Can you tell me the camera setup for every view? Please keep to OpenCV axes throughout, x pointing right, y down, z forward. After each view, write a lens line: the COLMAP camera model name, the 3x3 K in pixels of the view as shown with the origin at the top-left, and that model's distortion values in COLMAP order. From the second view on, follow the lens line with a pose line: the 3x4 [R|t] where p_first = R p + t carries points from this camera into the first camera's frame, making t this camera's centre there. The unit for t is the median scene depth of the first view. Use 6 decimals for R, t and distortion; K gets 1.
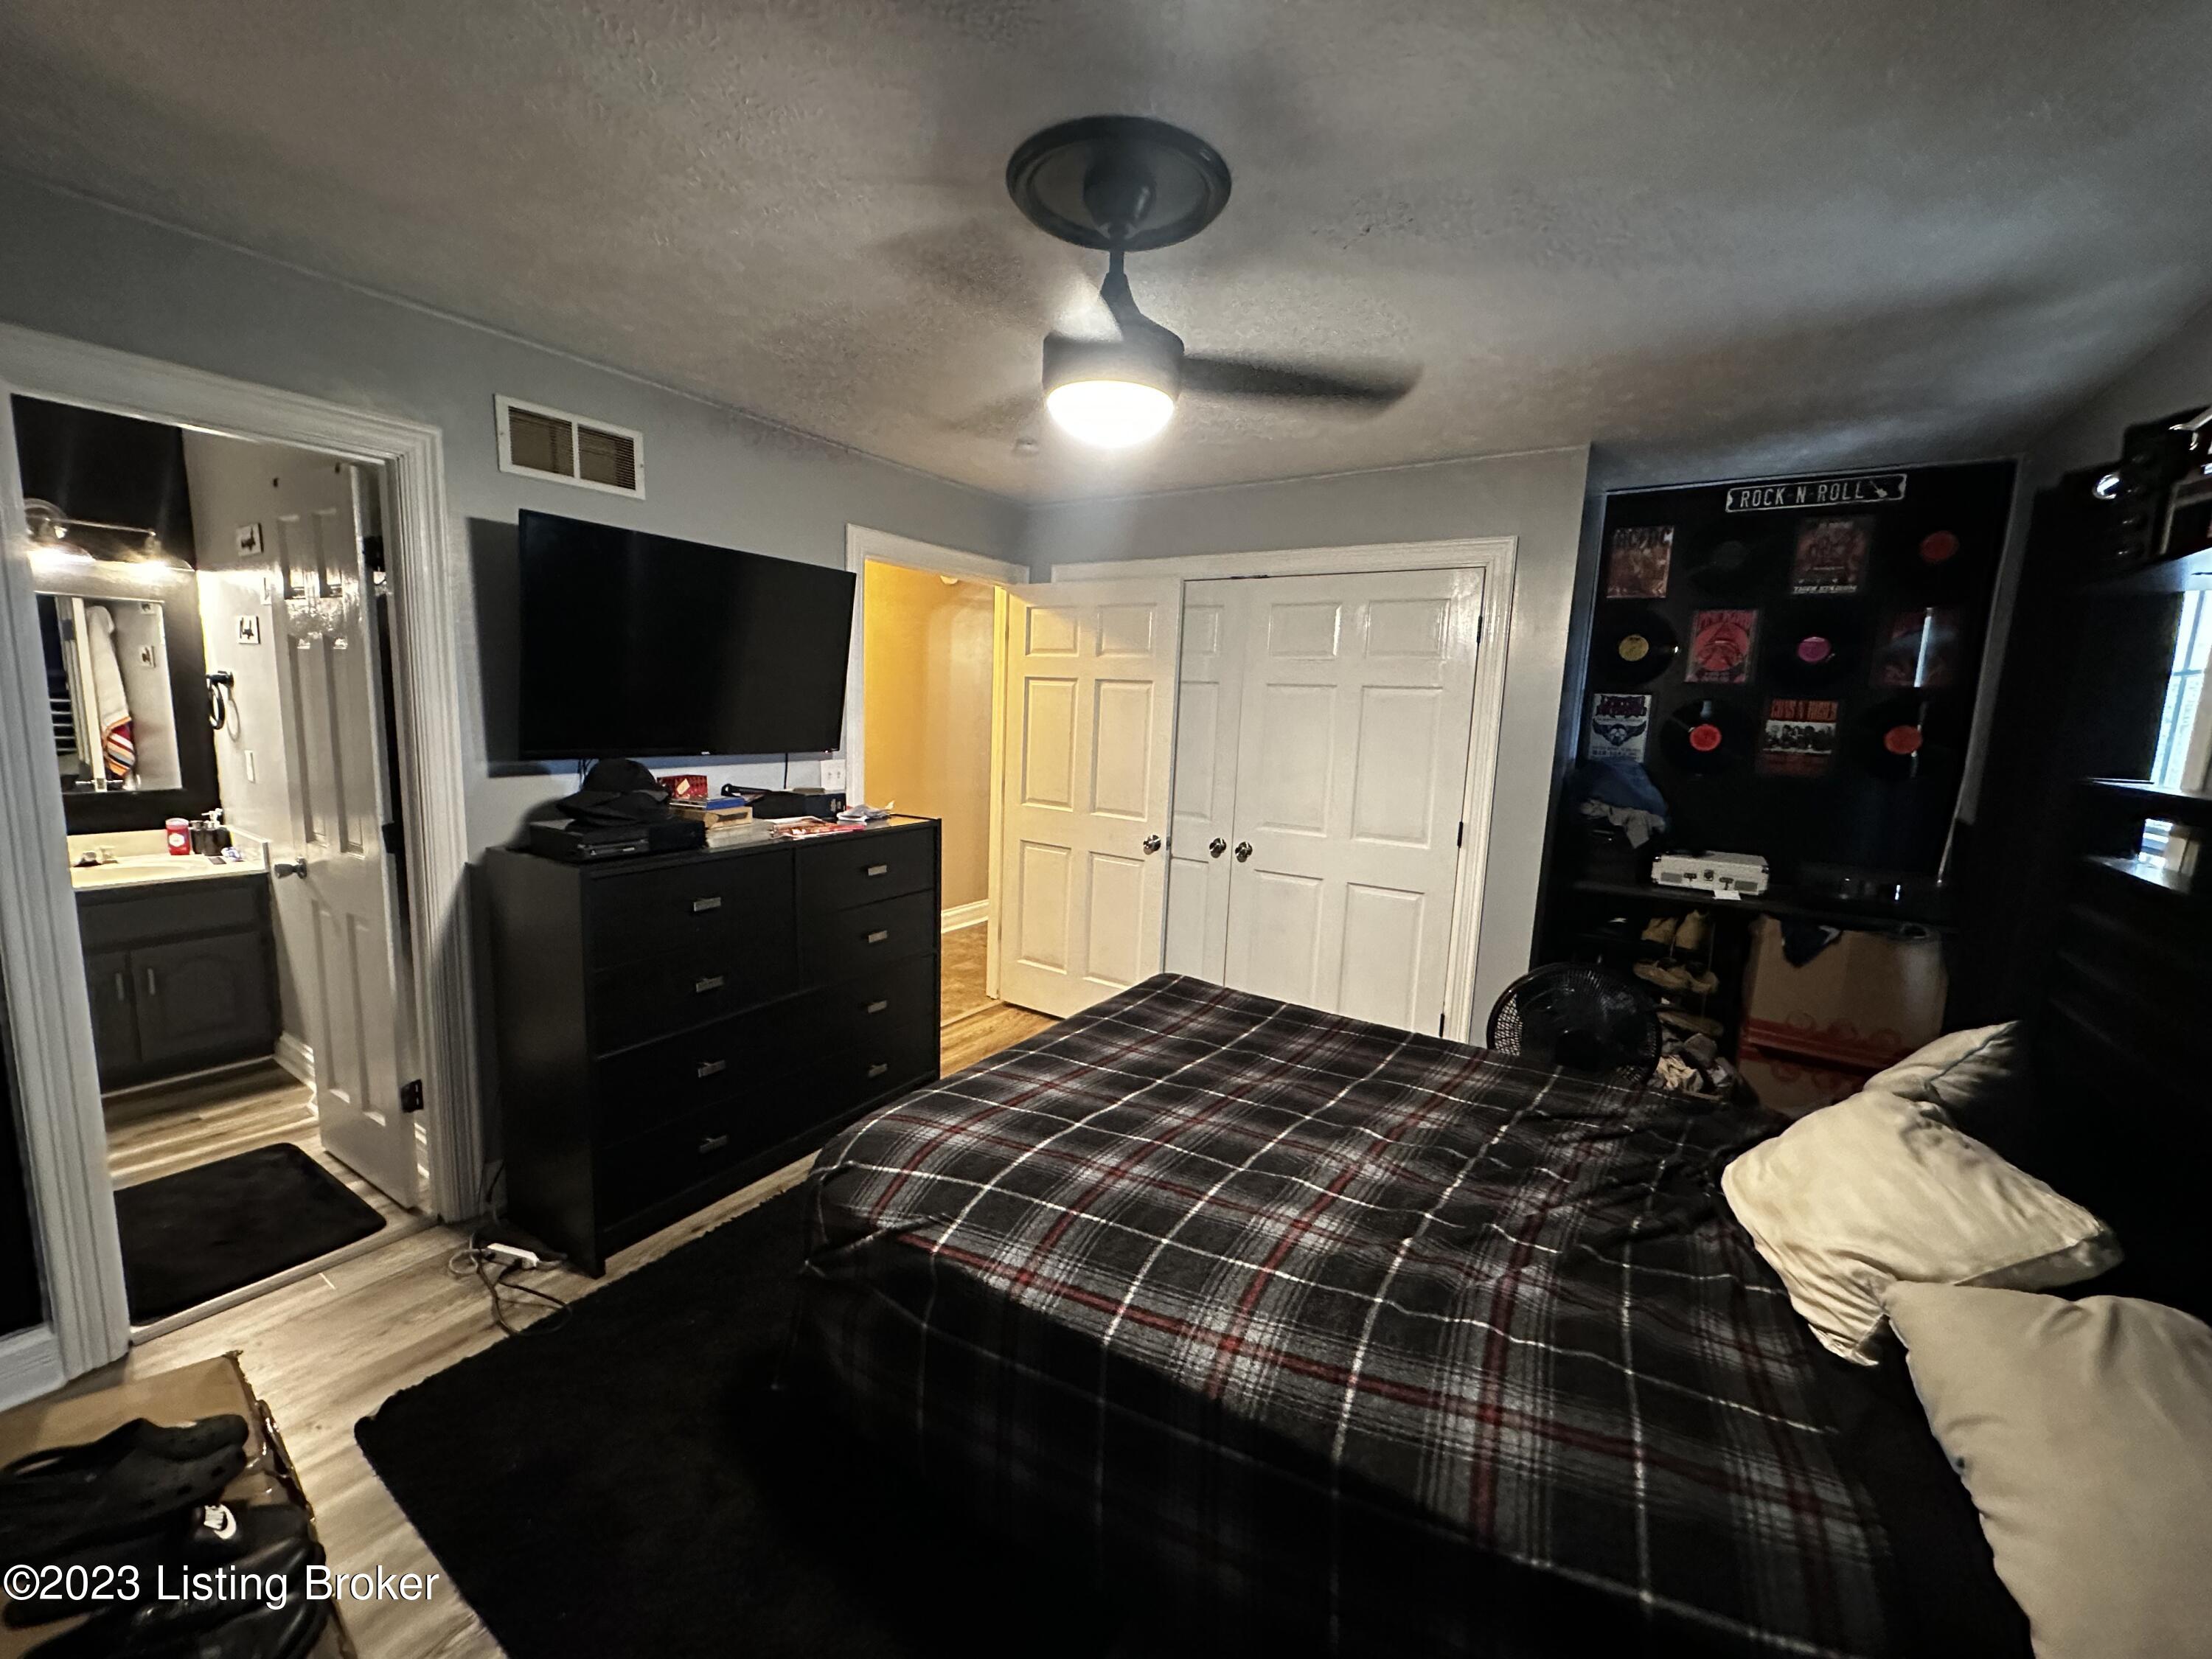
lens RADIAL K [[895.9, 0, 1101.4], [0, 895.9, 834.1], [0, 0, 1]] dist [-0.000523, 0.000388]
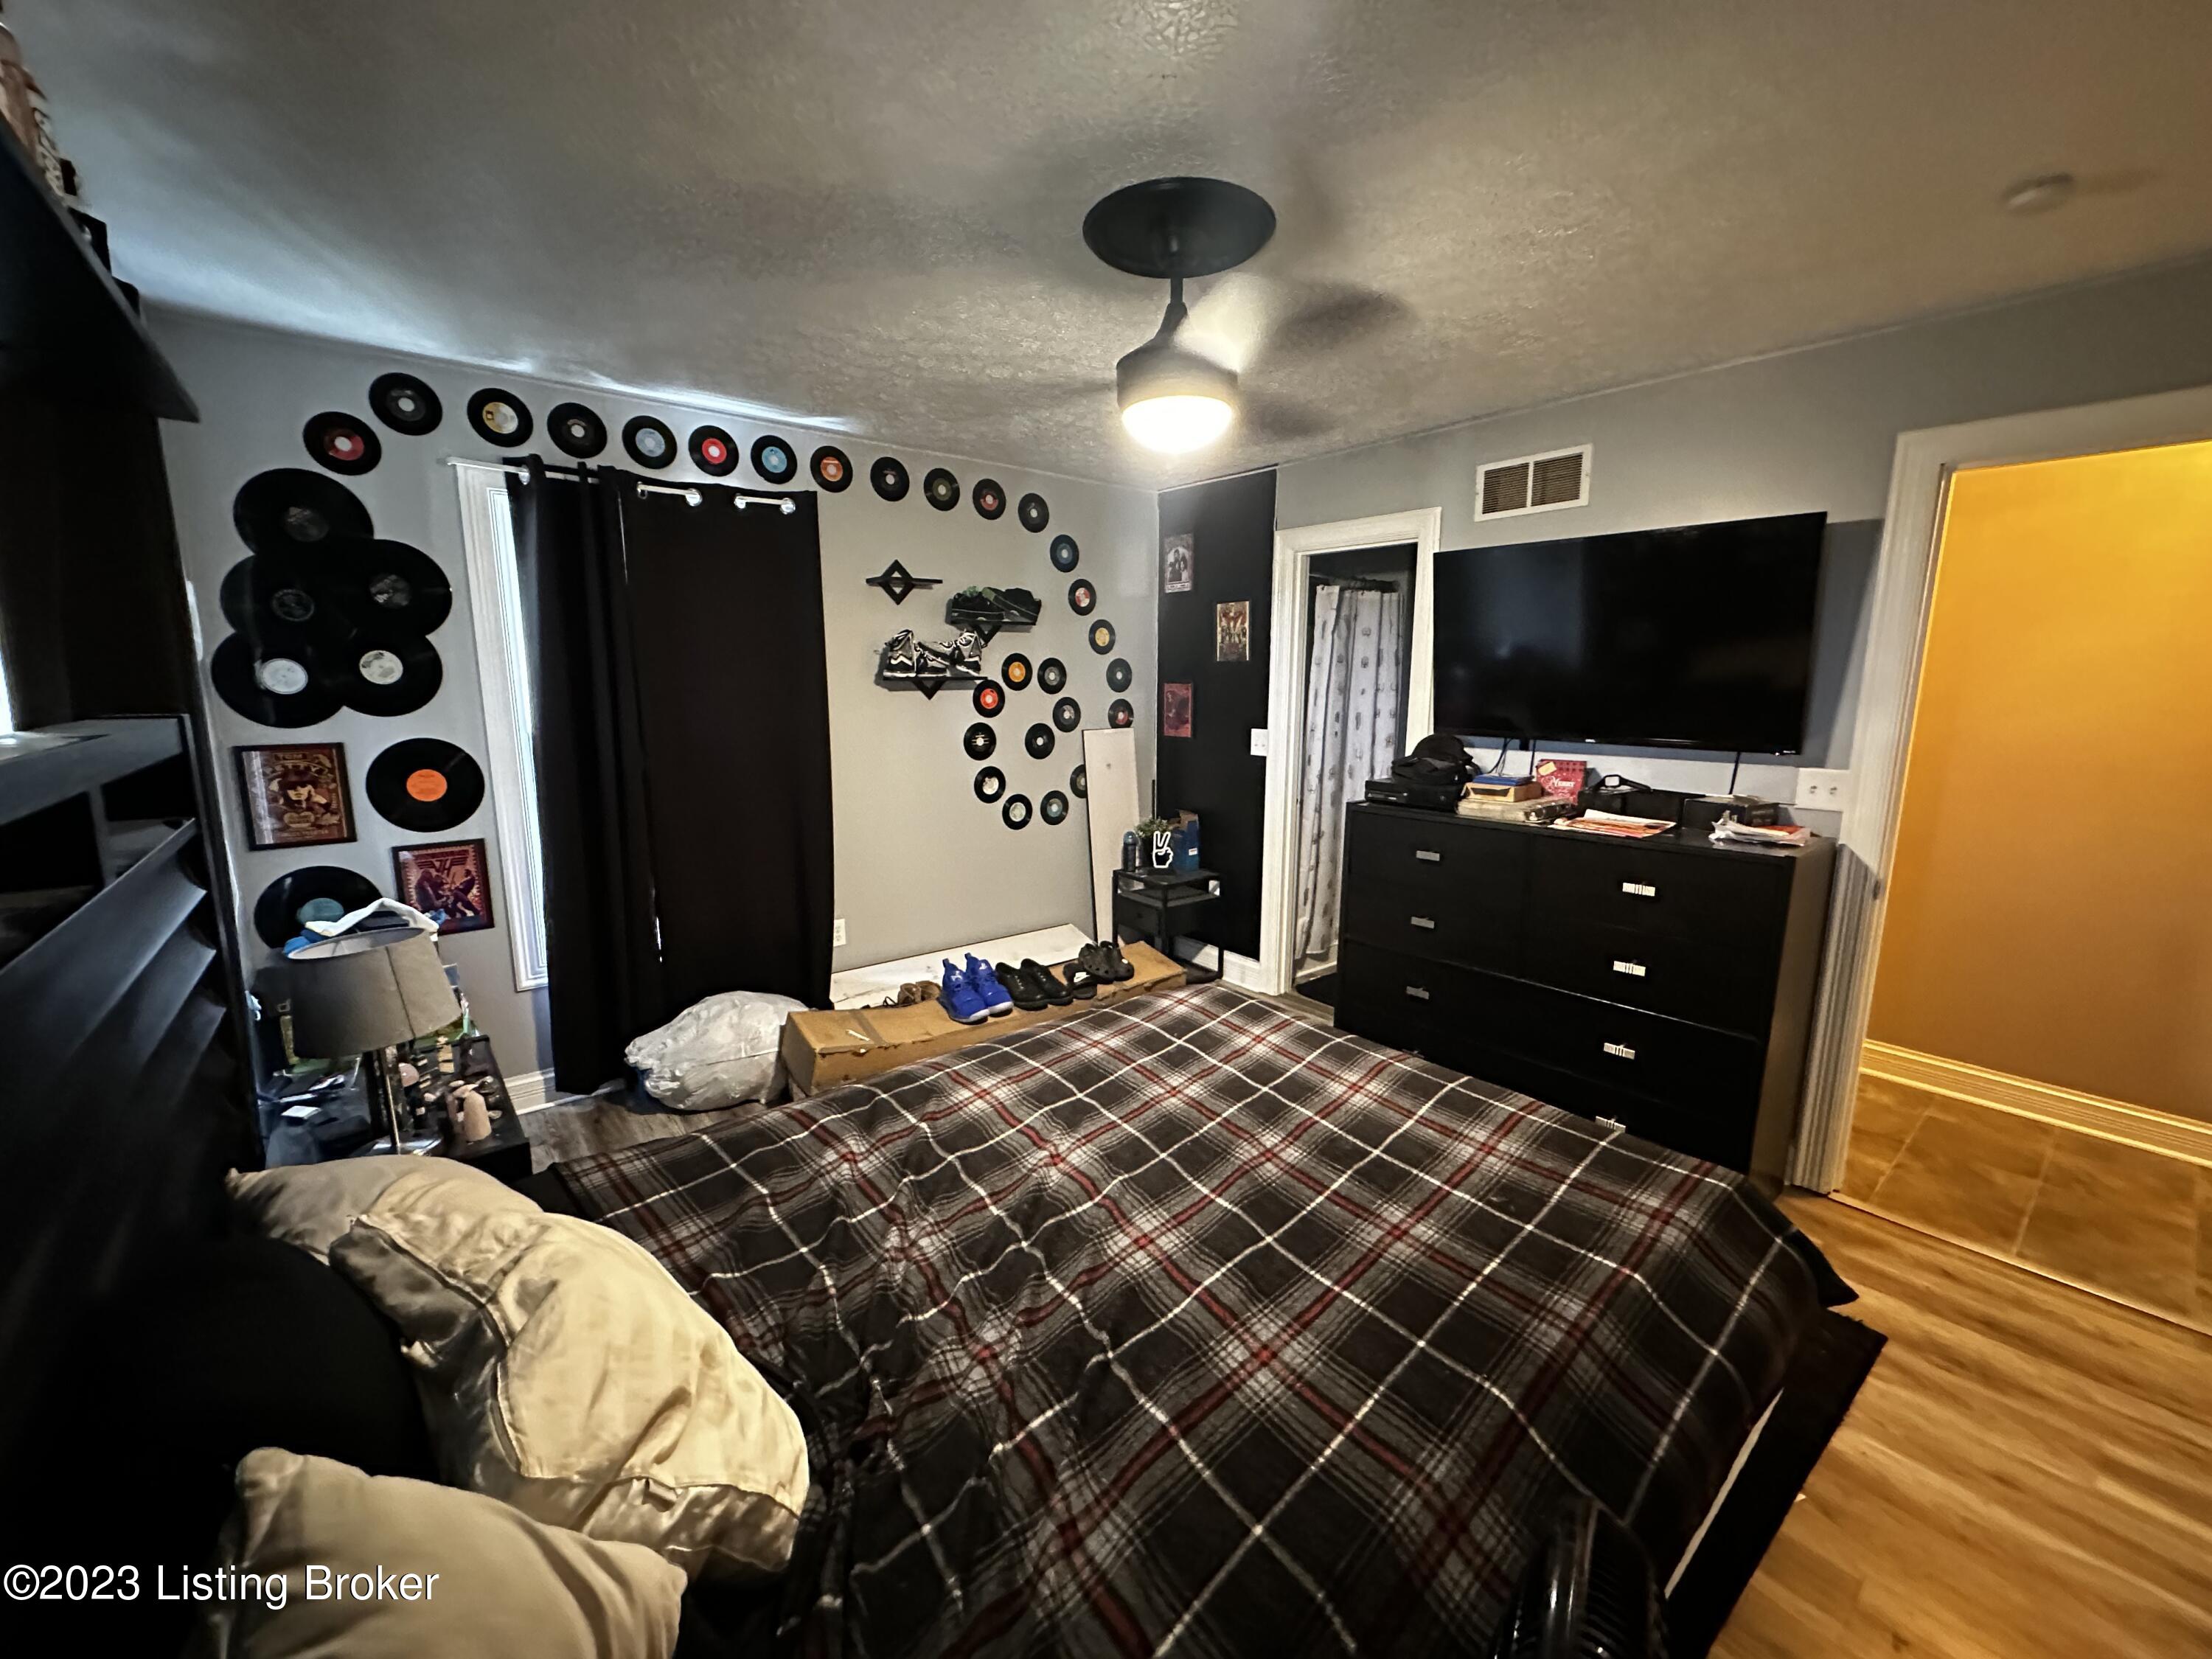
lens RADIAL K [[895.9, 0, 1101.4], [0, 895.9, 834.1], [0, 0, 1]] dist [-0.000523, 0.000388]
pose [[-0.313232, 0.110781, -0.943193, 0.834875], [-0.168712, 0.970884, 0.170062, -0.081117], [0.934571, 0.212397, -0.285421, 0.953471]]
